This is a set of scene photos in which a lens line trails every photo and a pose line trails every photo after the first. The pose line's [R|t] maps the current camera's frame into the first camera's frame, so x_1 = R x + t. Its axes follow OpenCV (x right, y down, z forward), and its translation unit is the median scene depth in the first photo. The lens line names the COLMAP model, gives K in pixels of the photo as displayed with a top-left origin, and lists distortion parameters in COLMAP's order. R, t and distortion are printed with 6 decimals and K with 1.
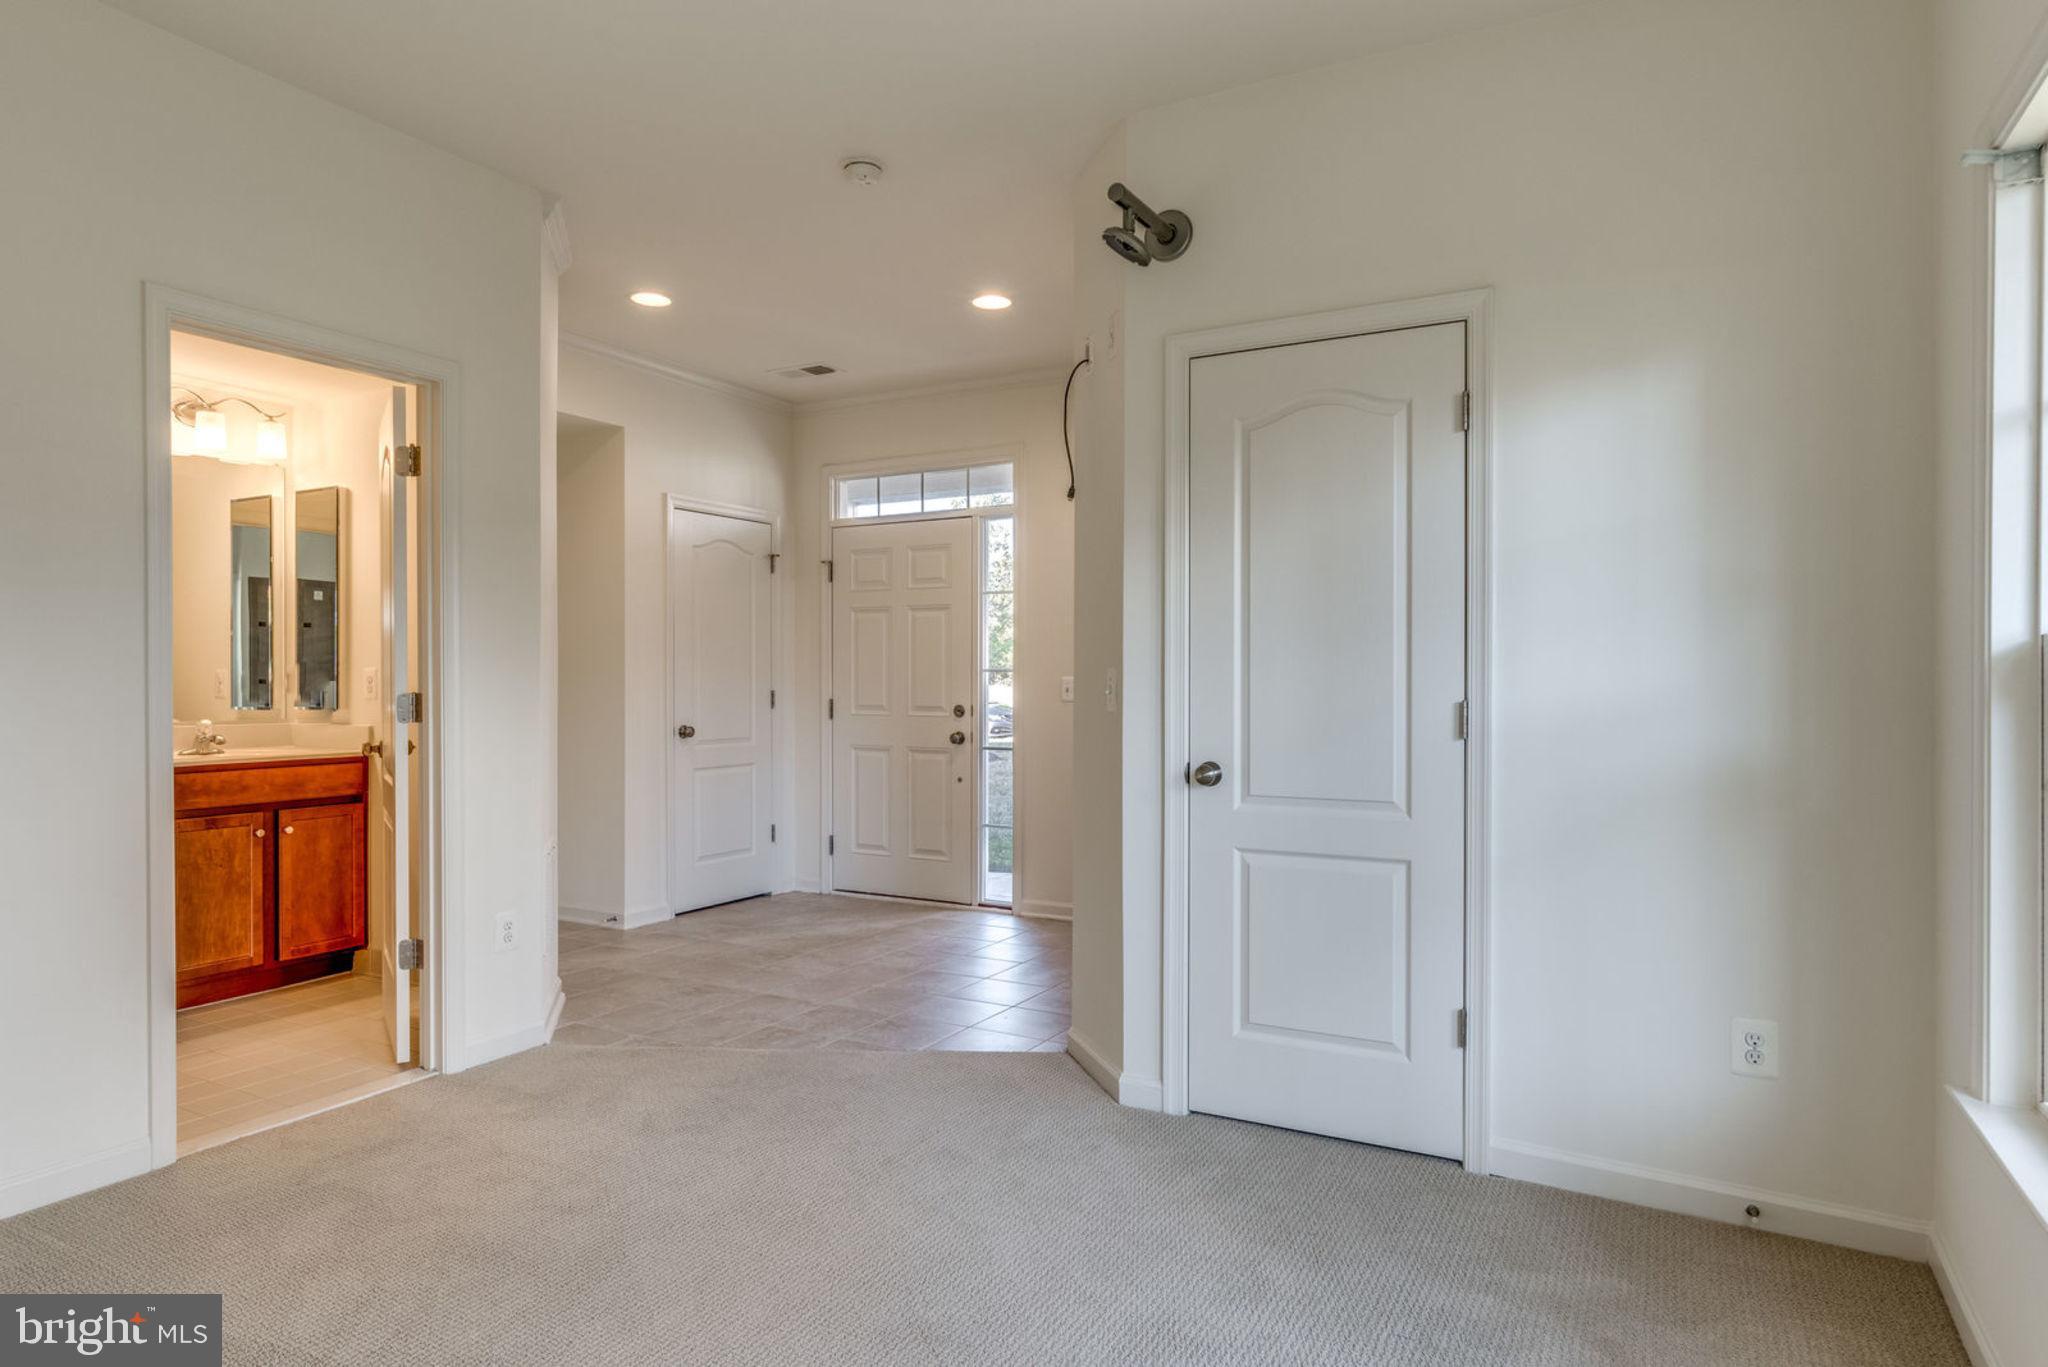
lens RADIAL K [[1185.3, 0, 1021.8], [0, 1185.3, 677.7], [0, 0, 1]] dist [-0.004297, 0.002602]
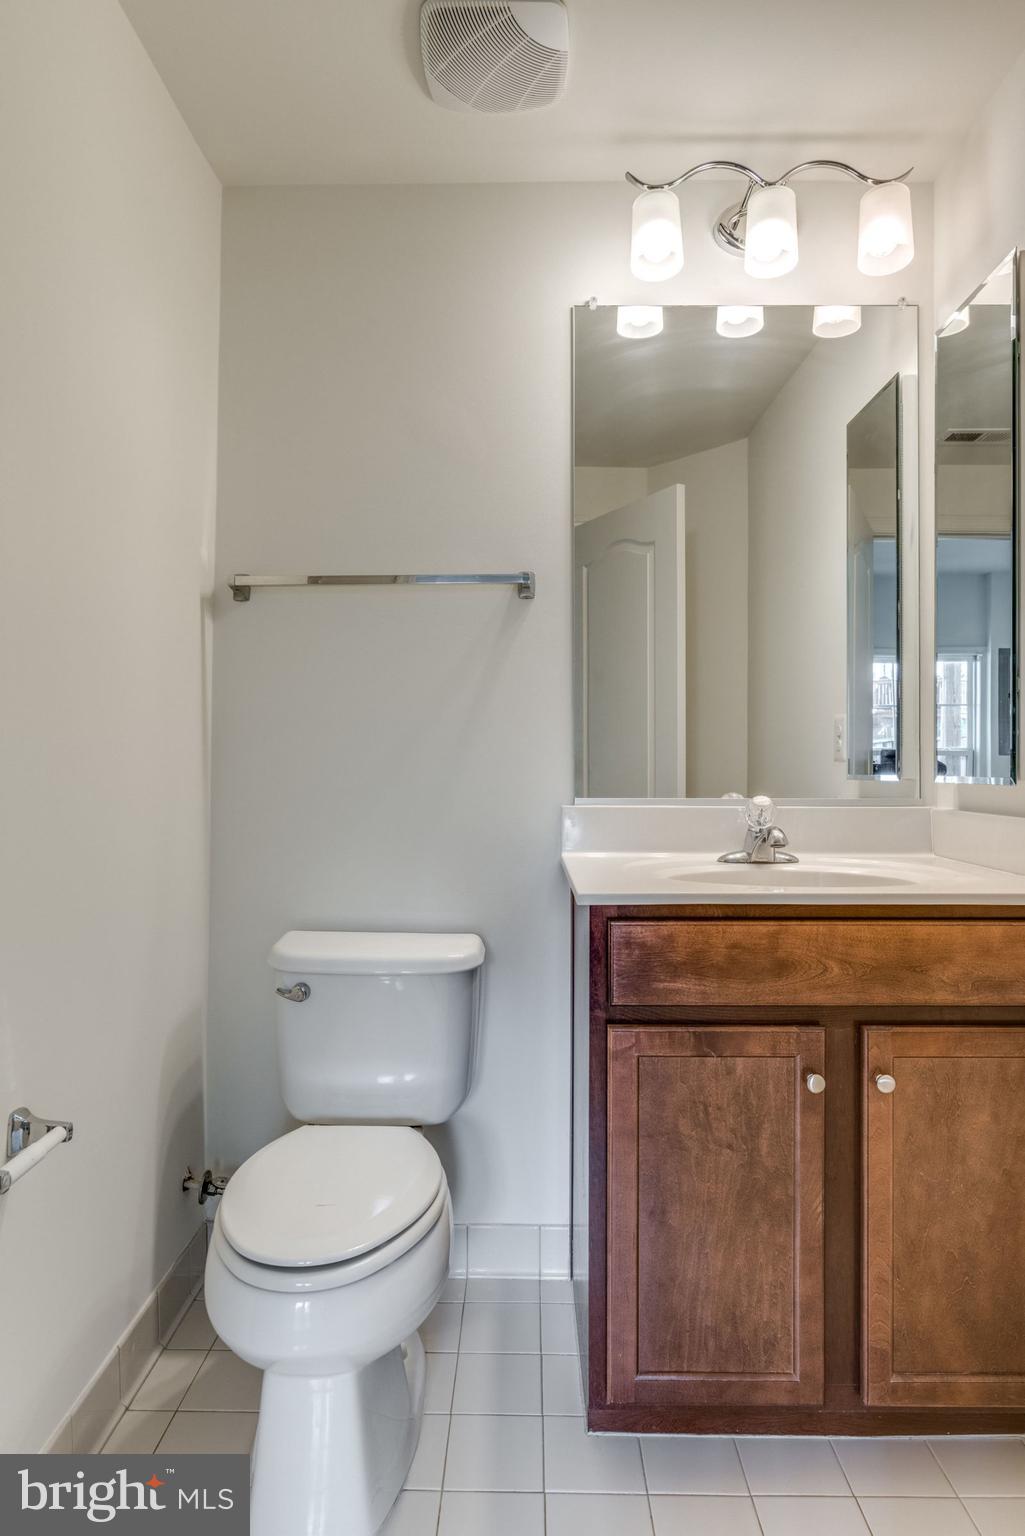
lens RADIAL K [[888.9, 0, 518.0], [0, 888.9, 756.8], [0, 0, 1]] dist [-0.004297, 0.002602]
pose [[0.487185, -0.002567, -0.873295, -0.324916], [-0.002610, 0.999987, -0.004396, 0.016629], [0.873295, 0.004421, 0.487172, 0.579199]]
